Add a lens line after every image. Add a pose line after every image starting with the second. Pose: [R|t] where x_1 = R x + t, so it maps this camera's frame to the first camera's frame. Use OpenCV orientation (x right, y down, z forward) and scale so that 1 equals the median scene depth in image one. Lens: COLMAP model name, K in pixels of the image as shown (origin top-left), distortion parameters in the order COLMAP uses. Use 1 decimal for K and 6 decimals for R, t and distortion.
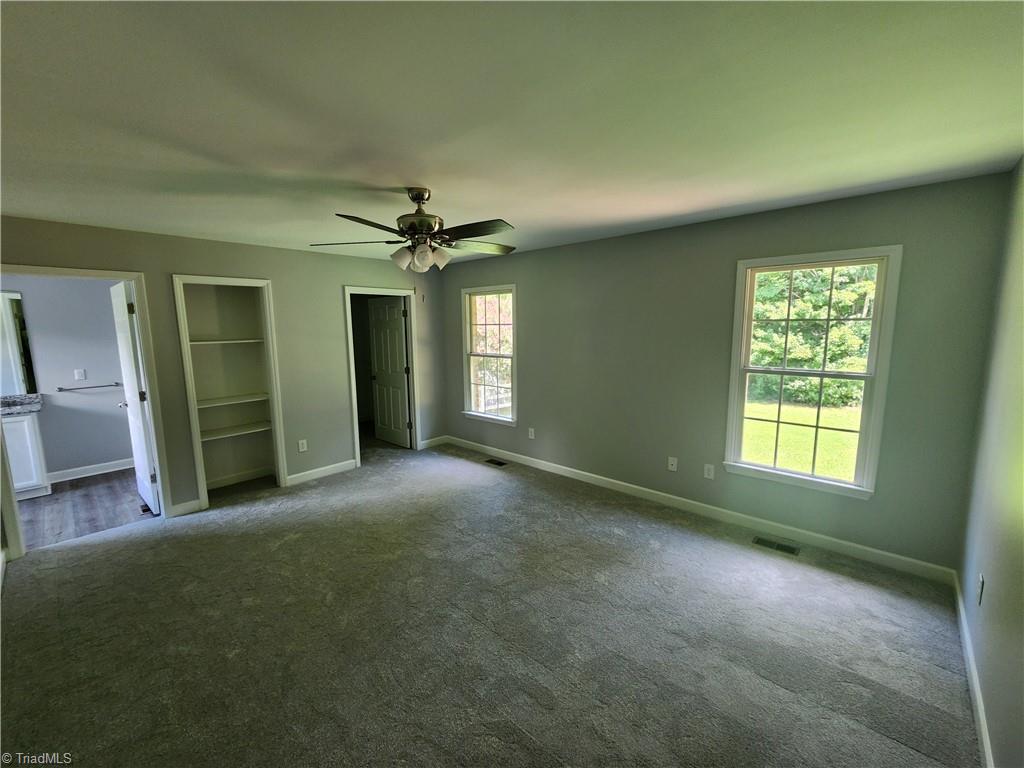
lens RADIAL K [[421.7, 0, 513.8], [0, 421.7, 380.8], [0, 0, 1]] dist [-0.000774, -0.000501]
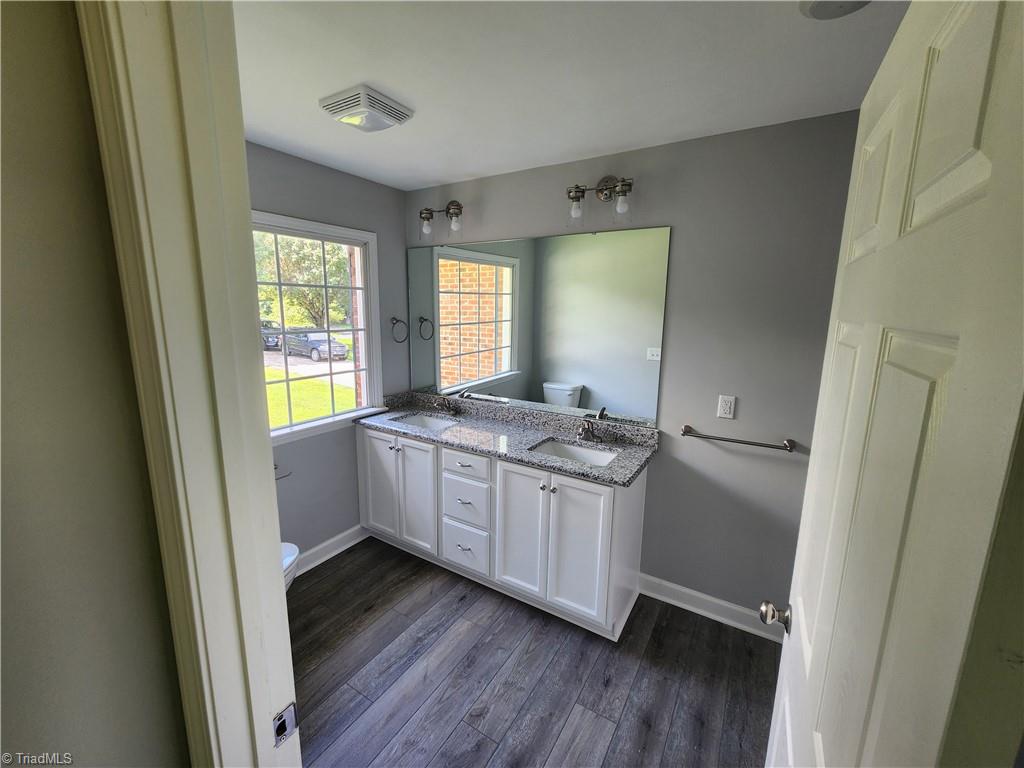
lens RADIAL K [[421.7, 0, 508.9], [0, 421.7, 384.6], [0, 0, 1]] dist [-0.000774, -0.000501]
pose [[0.180778, 0.192315, -0.964538, -0.728912], [-0.144993, 0.975192, 0.167264, -0.088841], [0.972778, 0.109614, 0.204178, 0.768584]]
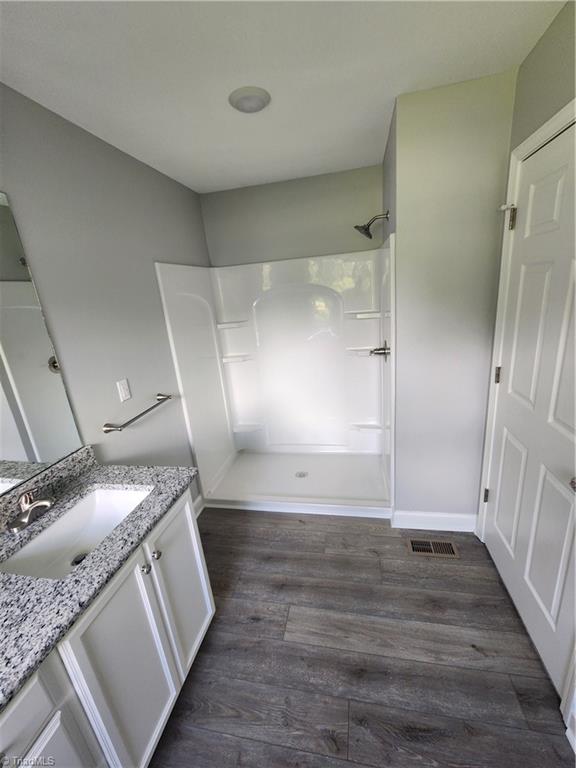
lens RADIAL K [[316.3, 0, 289.0], [0, 316.3, 383.2], [0, 0, 1]] dist [-0.000774, -0.000501]
pose [[0.853210, -0.211655, 0.476691, -1.170107], [0.150347, 0.974970, 0.163795, -0.061200], [-0.499427, -0.068082, 0.863677, 0.659074]]
